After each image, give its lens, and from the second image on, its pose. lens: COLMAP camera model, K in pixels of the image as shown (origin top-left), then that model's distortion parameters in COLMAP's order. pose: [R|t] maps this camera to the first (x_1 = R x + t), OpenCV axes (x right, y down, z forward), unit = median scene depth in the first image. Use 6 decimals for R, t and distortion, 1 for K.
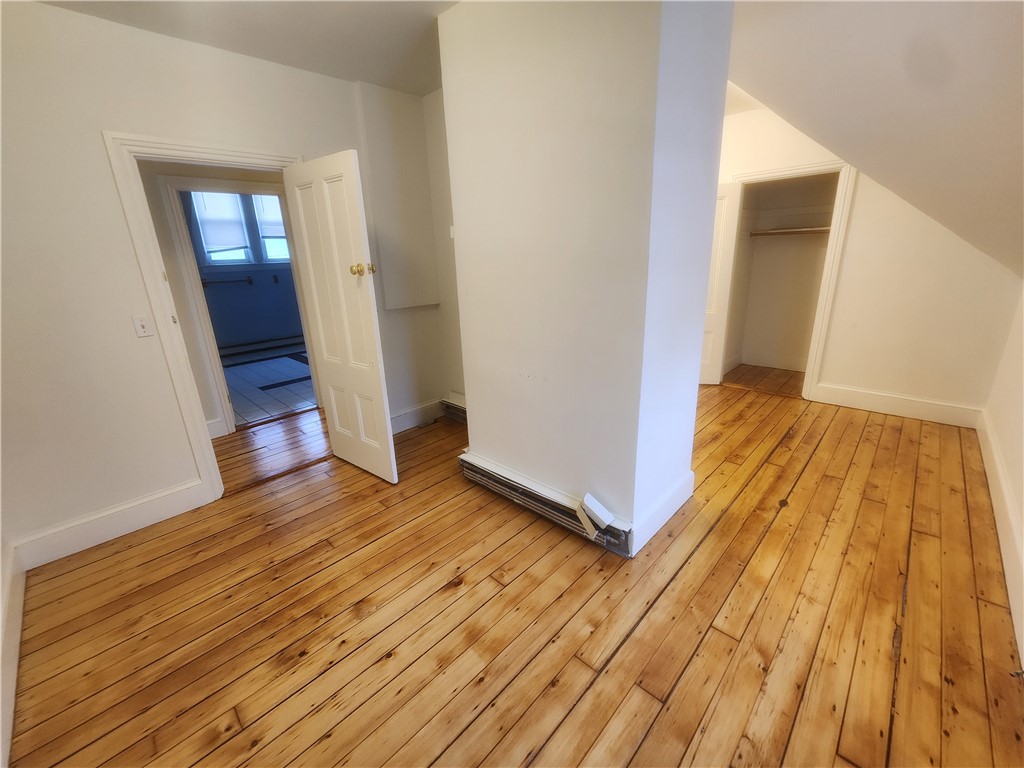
lens RADIAL K [[422.5, 0, 511.1], [0, 422.5, 383.9], [0, 0, 1]] dist [-0.001110, 0.000325]
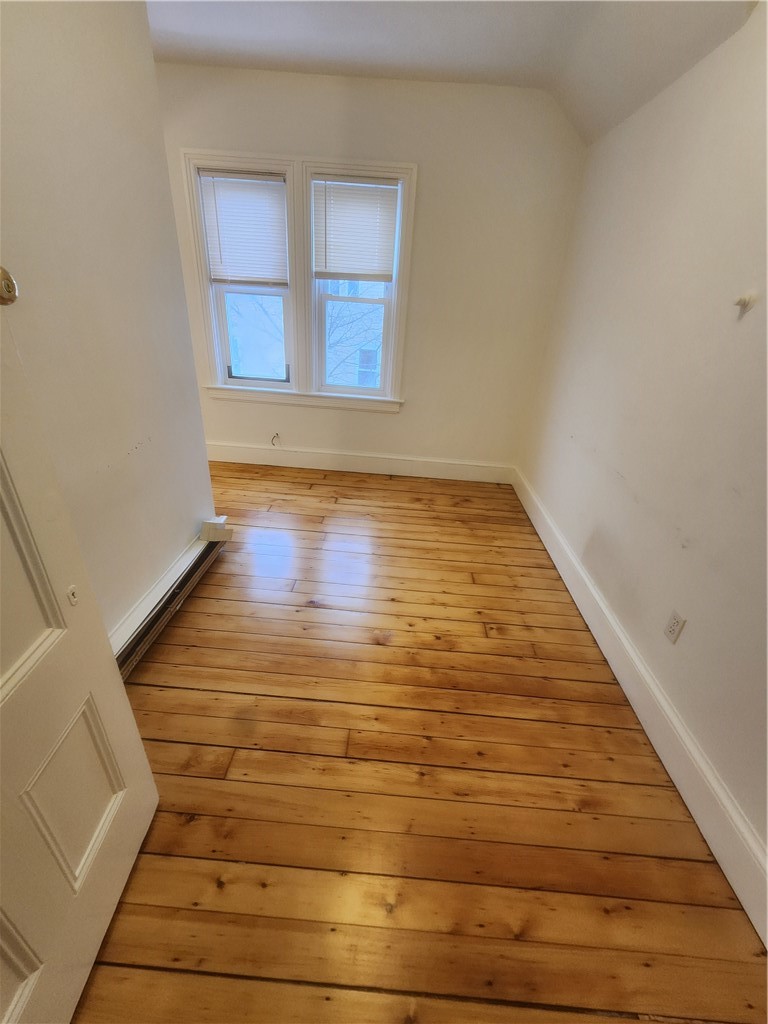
lens RADIAL K [[422.5, 0, 383.2], [0, 422.5, 513.0], [0, 0, 1]] dist [-0.001110, 0.000325]
pose [[-0.657015, -0.343893, 0.670872, -1.033880], [0.186938, 0.787784, 0.586899, -0.378783], [-0.730332, 0.511013, -0.453300, 1.411529]]
